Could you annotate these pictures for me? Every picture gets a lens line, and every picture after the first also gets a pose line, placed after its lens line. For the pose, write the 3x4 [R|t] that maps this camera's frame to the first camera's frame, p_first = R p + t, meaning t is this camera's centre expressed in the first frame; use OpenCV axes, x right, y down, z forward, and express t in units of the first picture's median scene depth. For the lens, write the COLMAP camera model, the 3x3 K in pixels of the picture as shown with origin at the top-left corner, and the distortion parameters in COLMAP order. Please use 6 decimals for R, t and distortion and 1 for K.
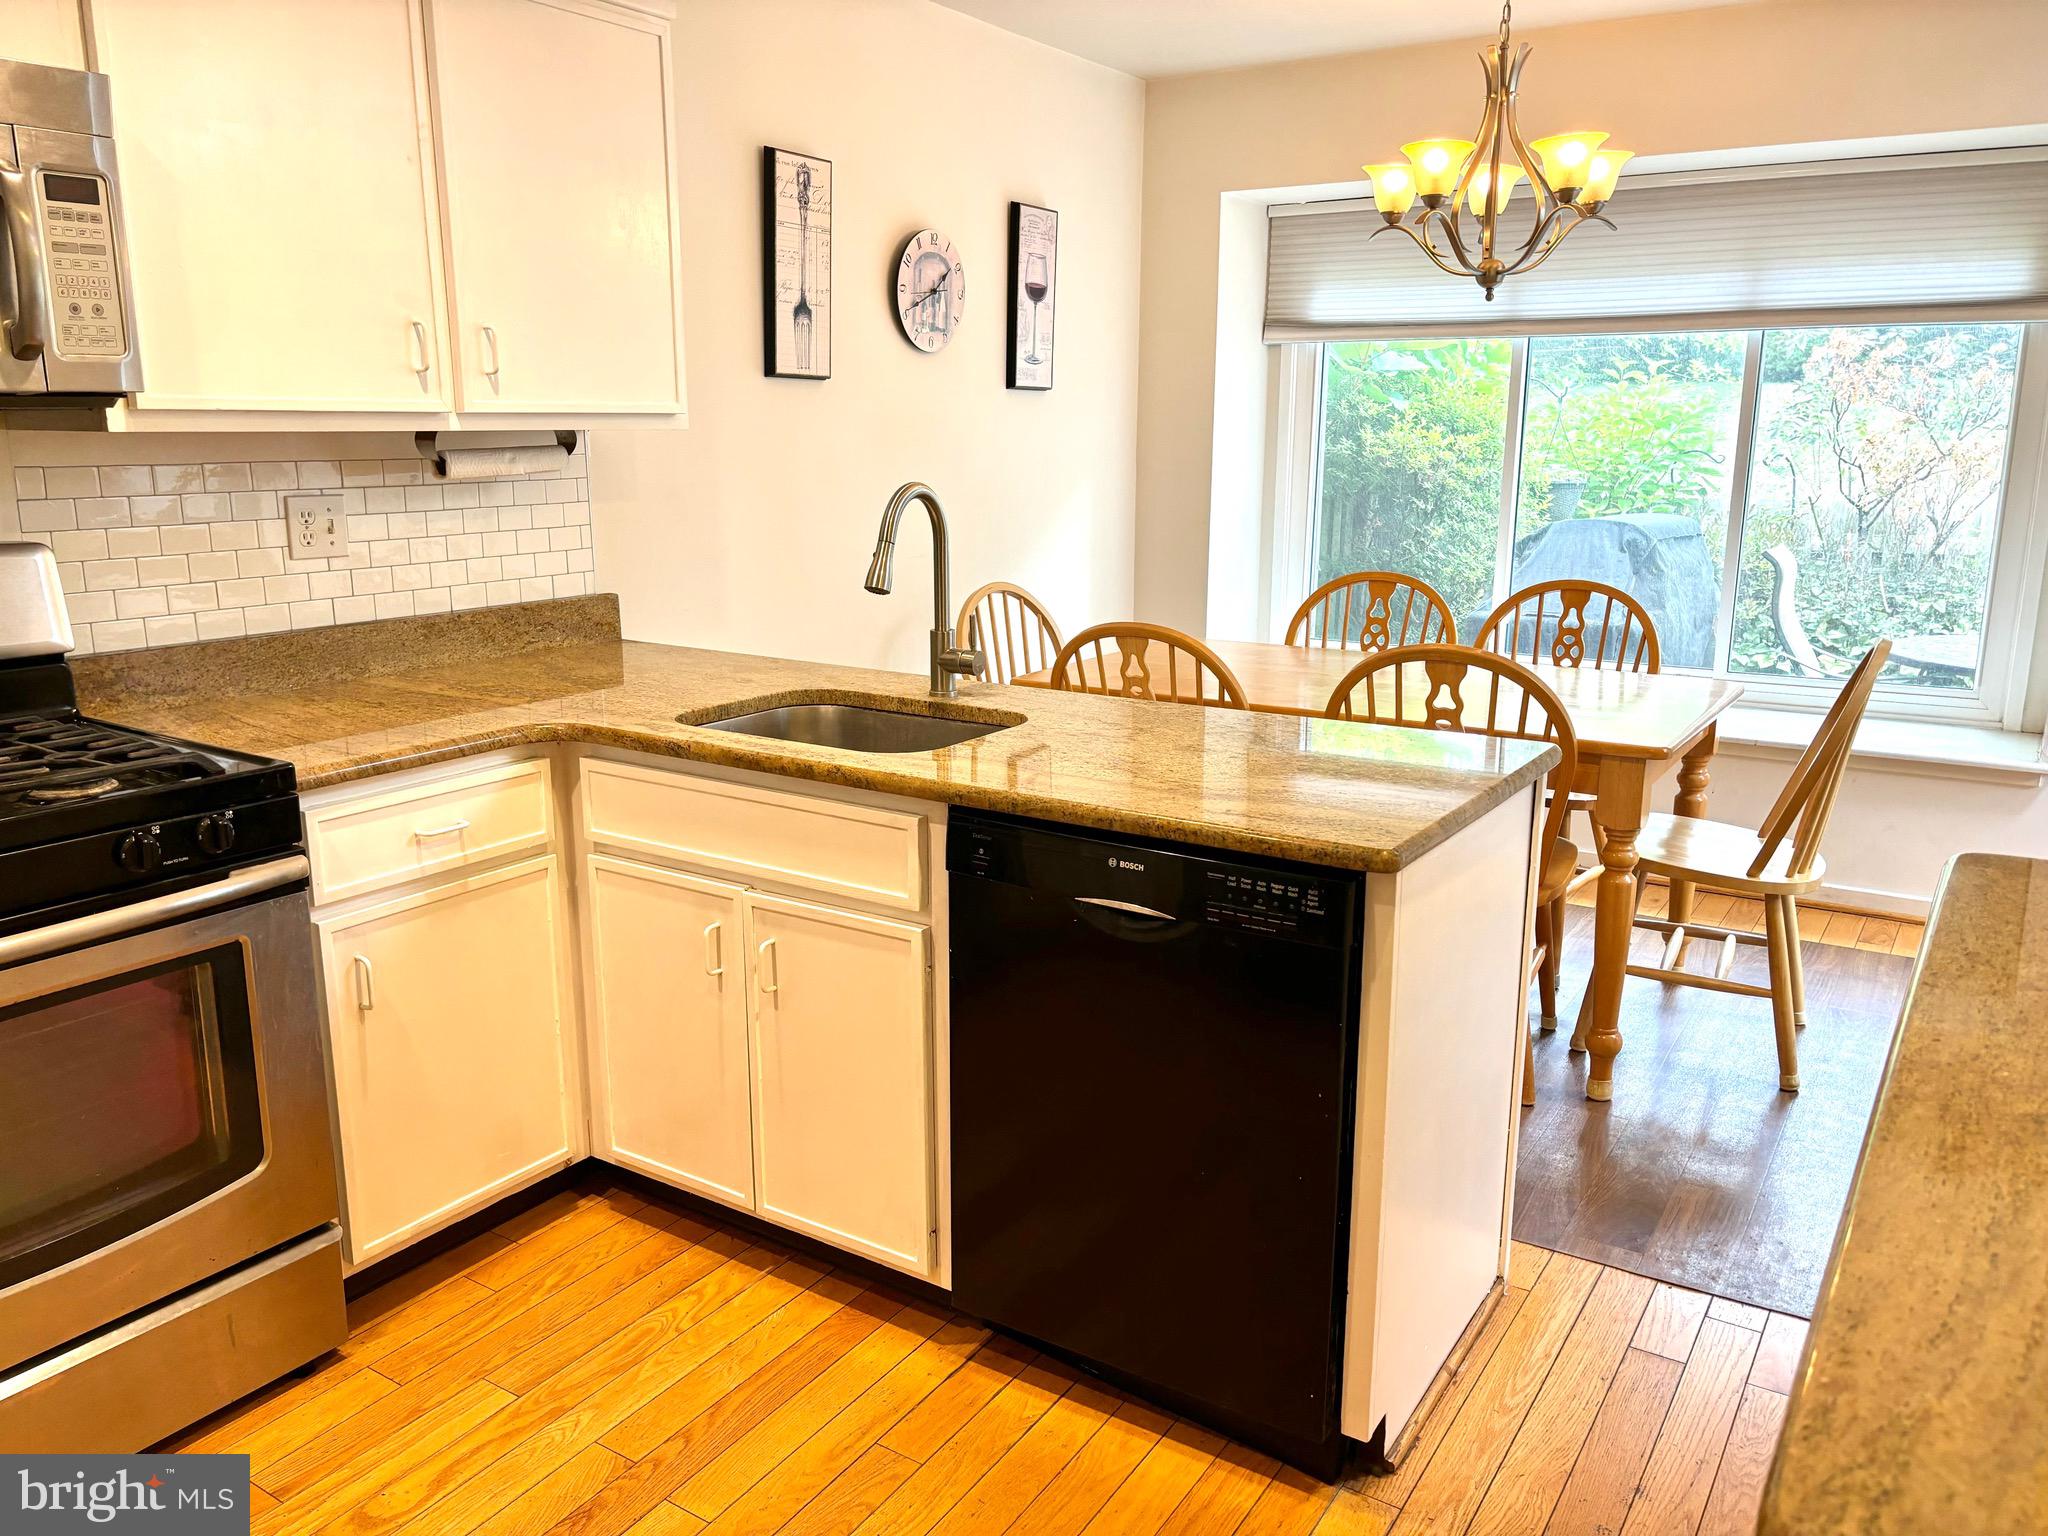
lens RADIAL K [[1553.8, 0, 1024.0], [0, 1553.8, 768.0], [0, 0, 1]] dist [0.055829, -0.072774]
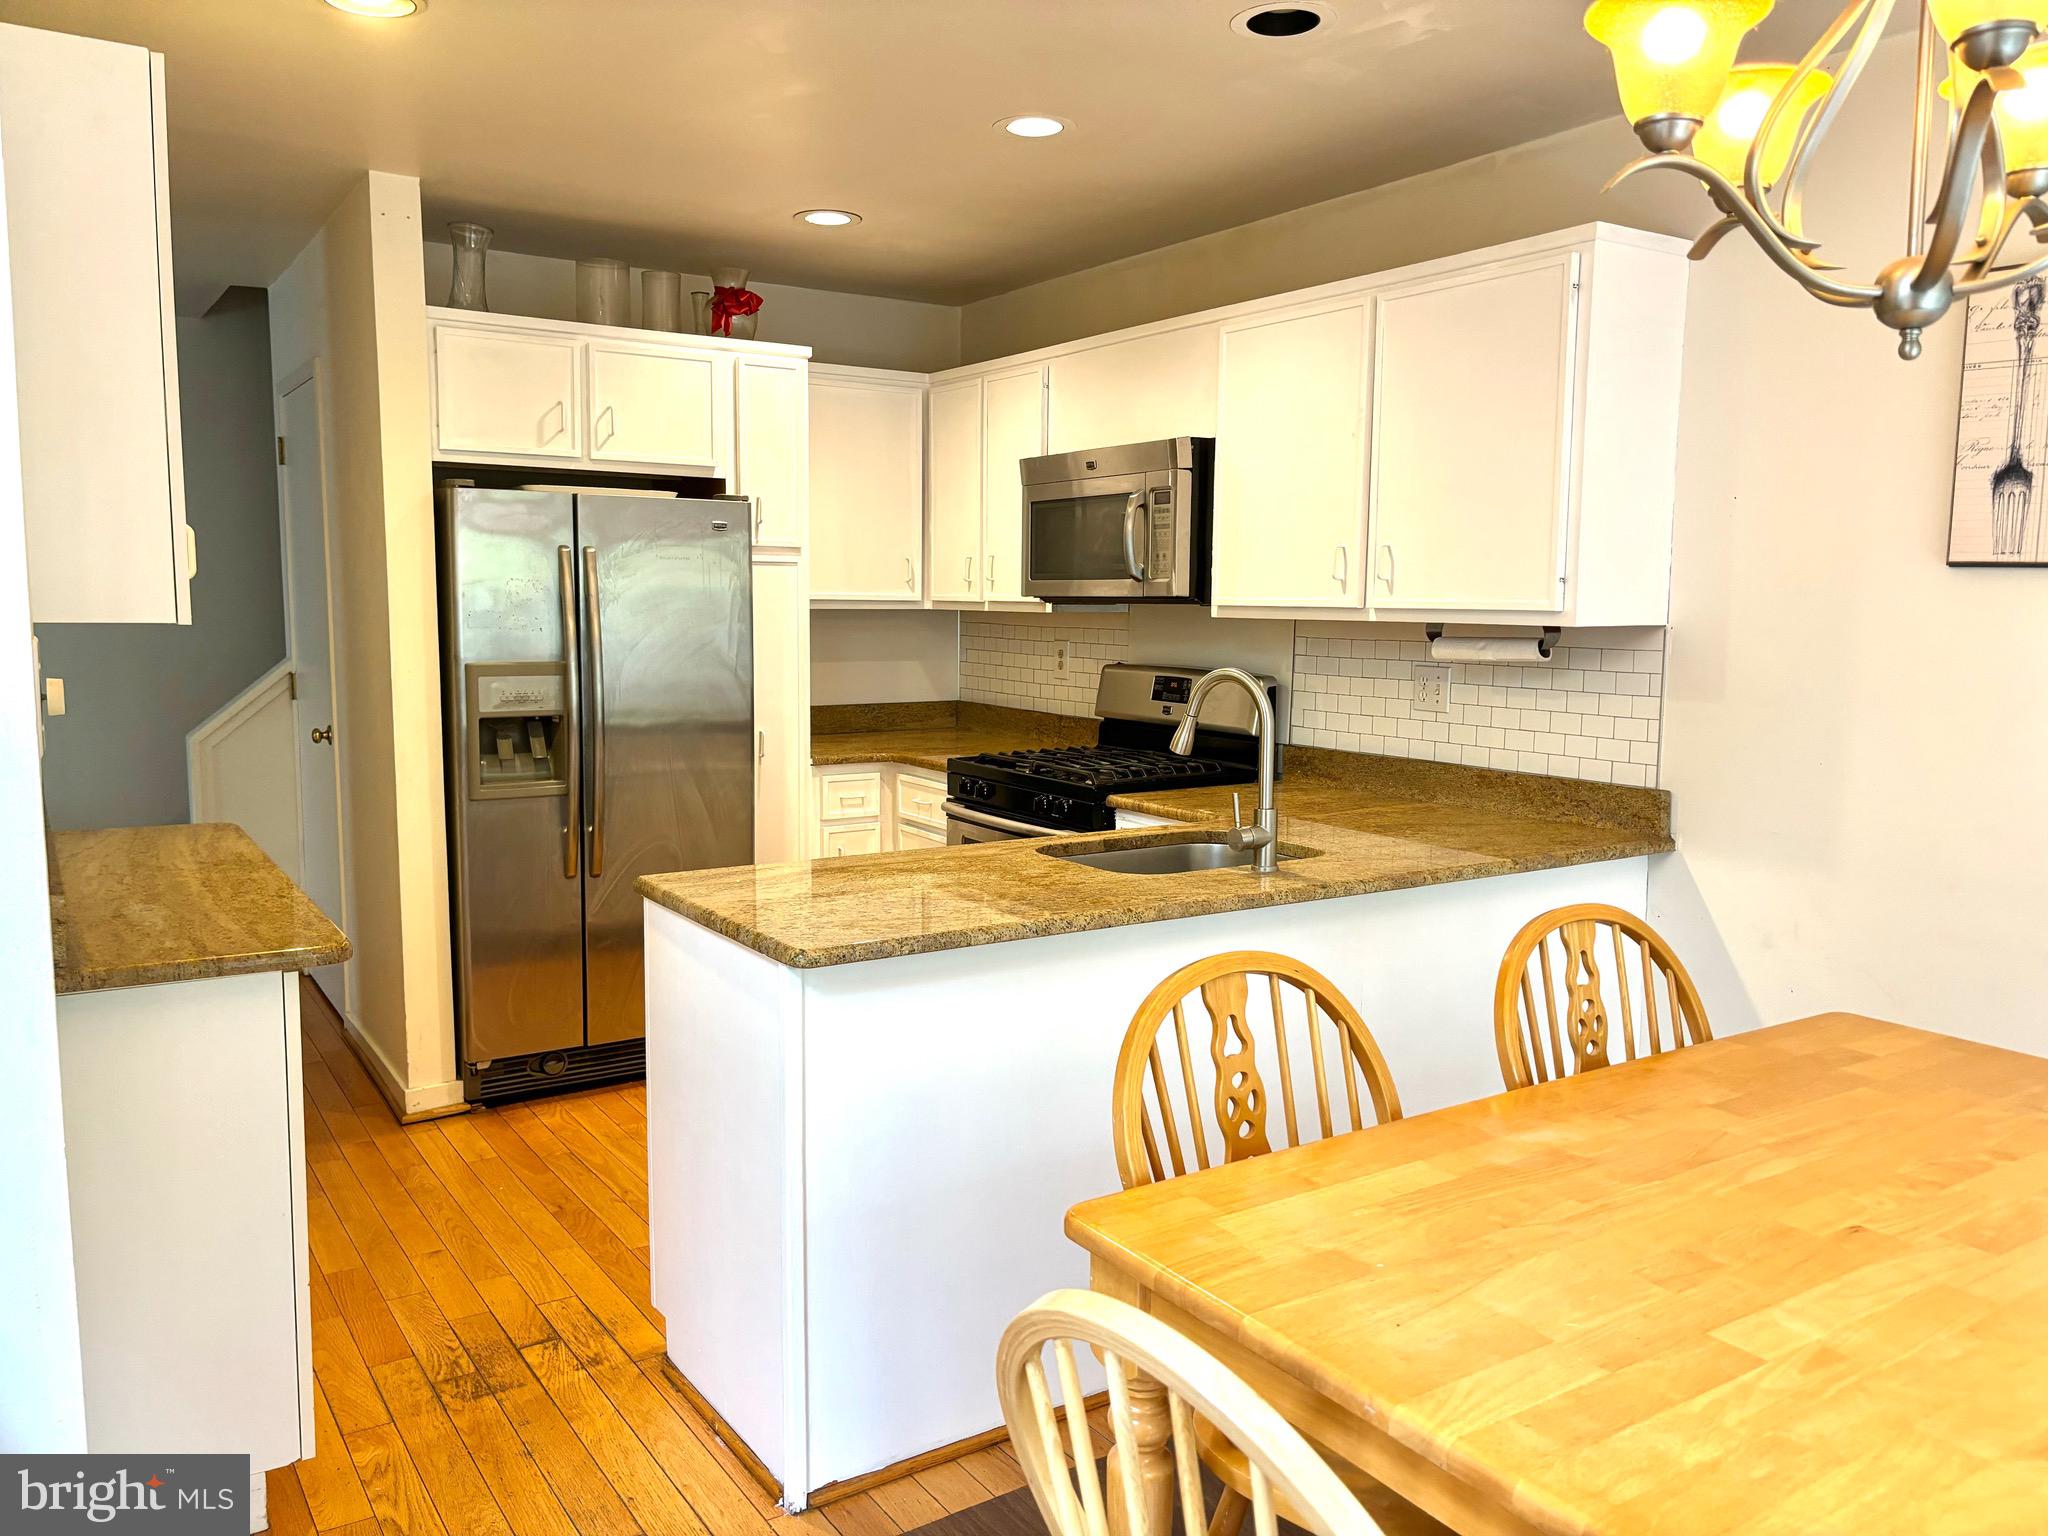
lens RADIAL K [[1553.8, 0, 1024.0], [0, 1553.8, 768.0], [0, 0, 1]] dist [0.055829, -0.072774]
pose [[-0.406359, 0.099264, -0.908306, 1.065120], [-0.209519, 0.957471, 0.198372, -0.318810], [0.889367, 0.270917, -0.368279, 1.349498]]
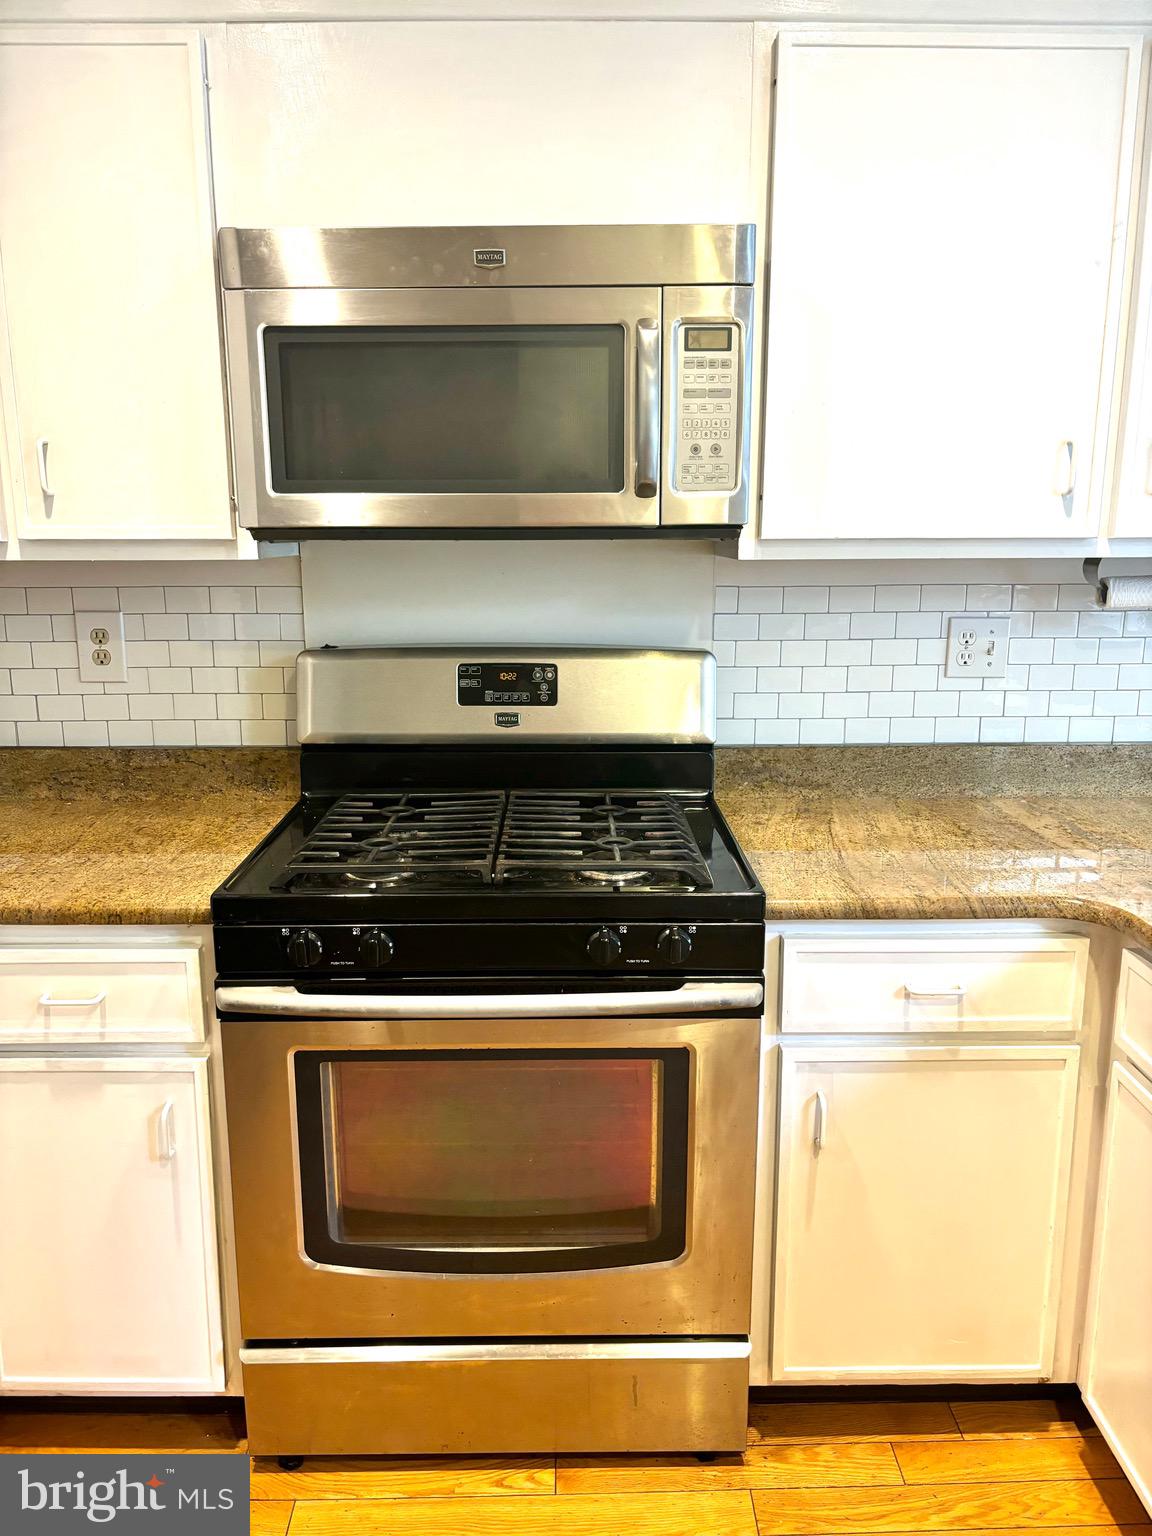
lens RADIAL K [[1165.3, 0, 585.3], [0, 1165.3, 775.6], [0, 0, 1]] dist [0.055829, -0.072774]
pose [[0.560516, 0.169751, -0.810560, 0.050126], [-0.180118, 0.980325, 0.080750, -0.097717], [0.808319, 0.100735, 0.580063, 0.394159]]
